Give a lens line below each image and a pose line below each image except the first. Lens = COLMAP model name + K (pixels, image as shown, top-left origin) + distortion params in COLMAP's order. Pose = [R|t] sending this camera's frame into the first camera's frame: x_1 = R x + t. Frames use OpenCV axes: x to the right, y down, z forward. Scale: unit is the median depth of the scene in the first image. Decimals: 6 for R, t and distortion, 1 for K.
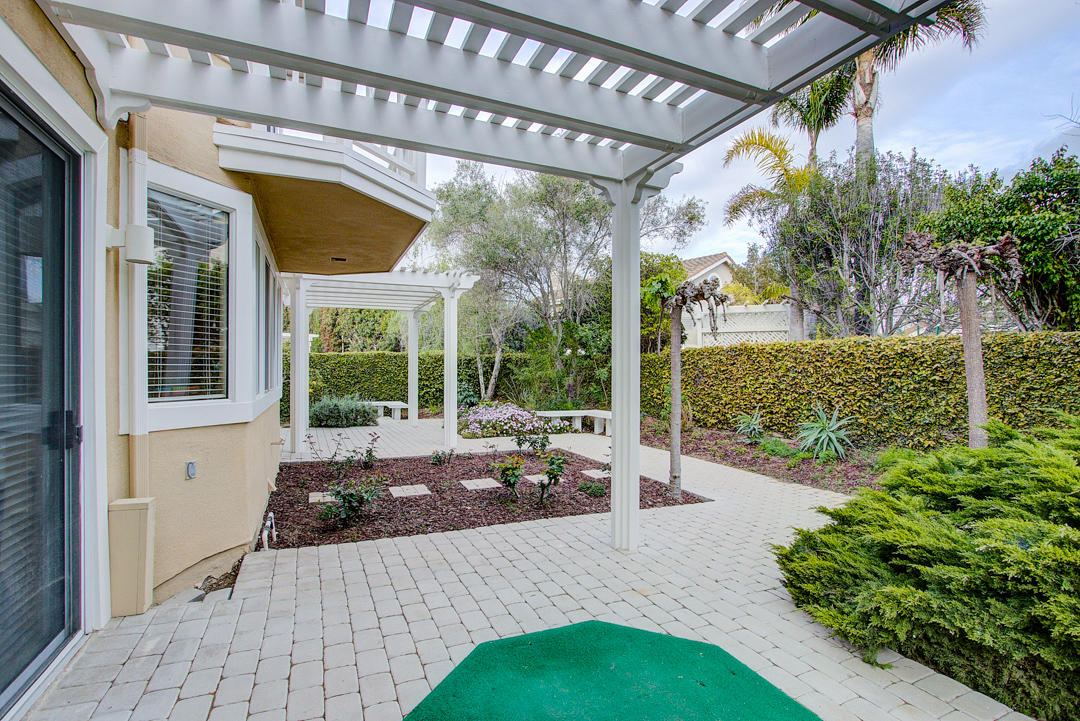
lens RADIAL K [[502.3, 0, 536.2], [0, 502.3, 367.8], [0, 0, 1]] dist [-0.012875, 0.001244]
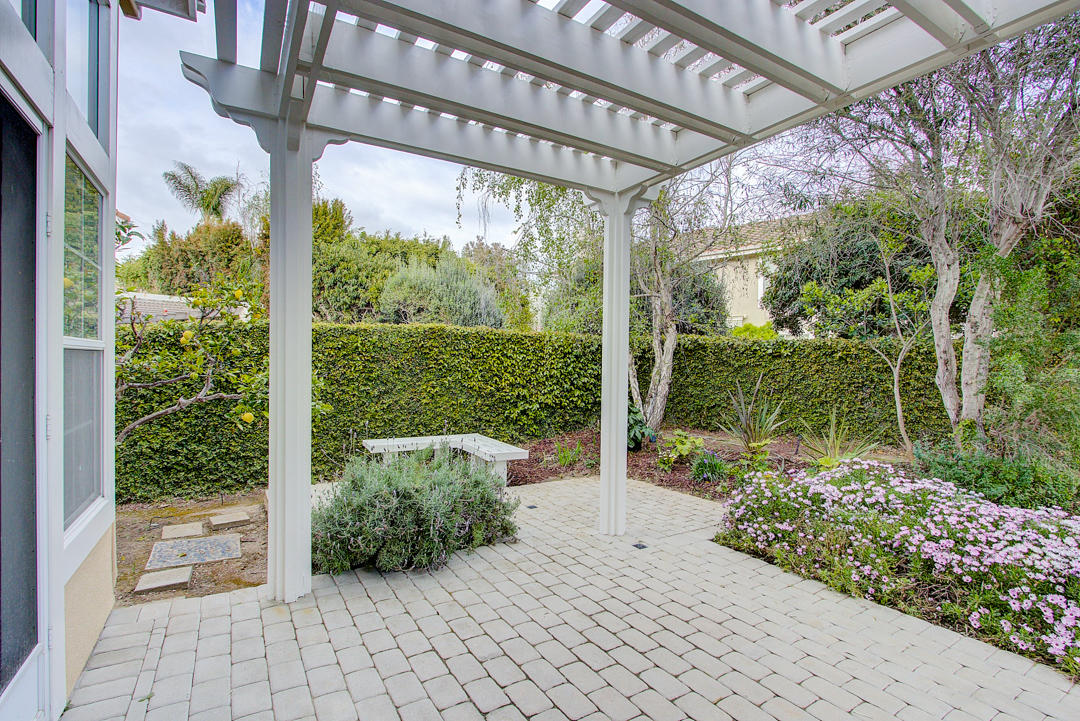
lens RADIAL K [[501.8, 0, 541.5], [0, 501.8, 365.7], [0, 0, 1]] dist [-0.017480, 0.000375]
pose [[0.991424, 0.010594, 0.130255, -0.346514], [-0.012368, 0.999841, 0.012817, -0.002157], [-0.130099, -0.014319, 0.991398, 0.681428]]
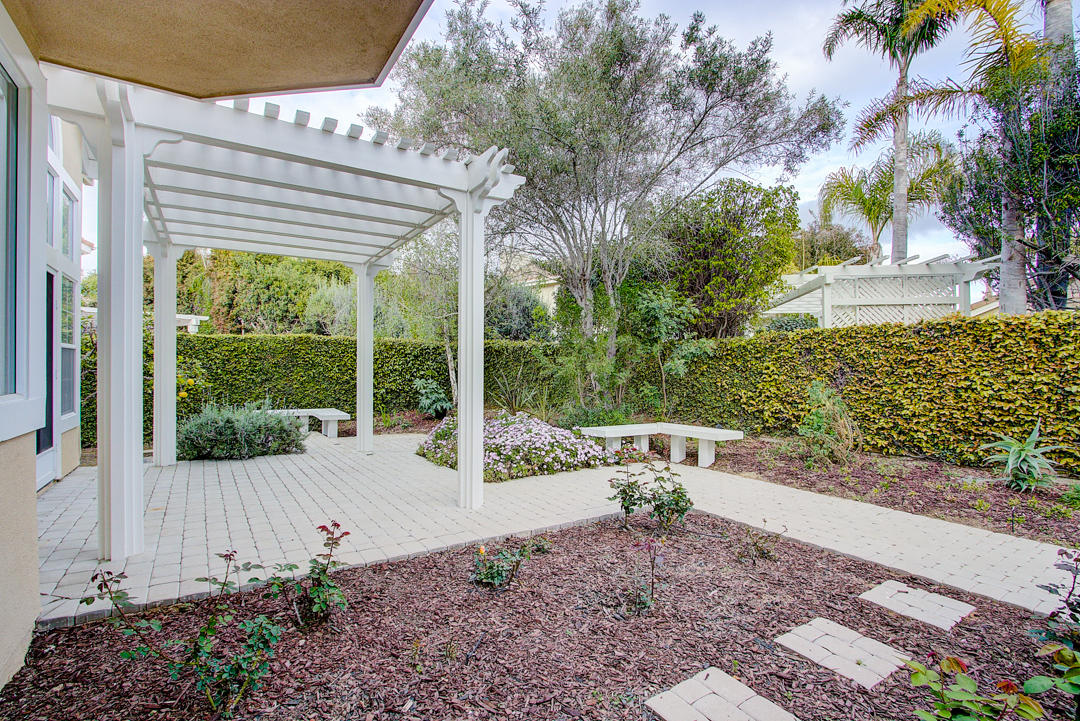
lens RADIAL K [[502.3, 0, 536.2], [0, 502.3, 367.8], [0, 0, 1]] dist [-0.012875, 0.001244]
pose [[0.987057, 0.003656, 0.160328, -0.139505], [-0.004623, 0.999973, 0.005662, 0.009148], [-0.160303, -0.006330, 0.987048, 0.366357]]
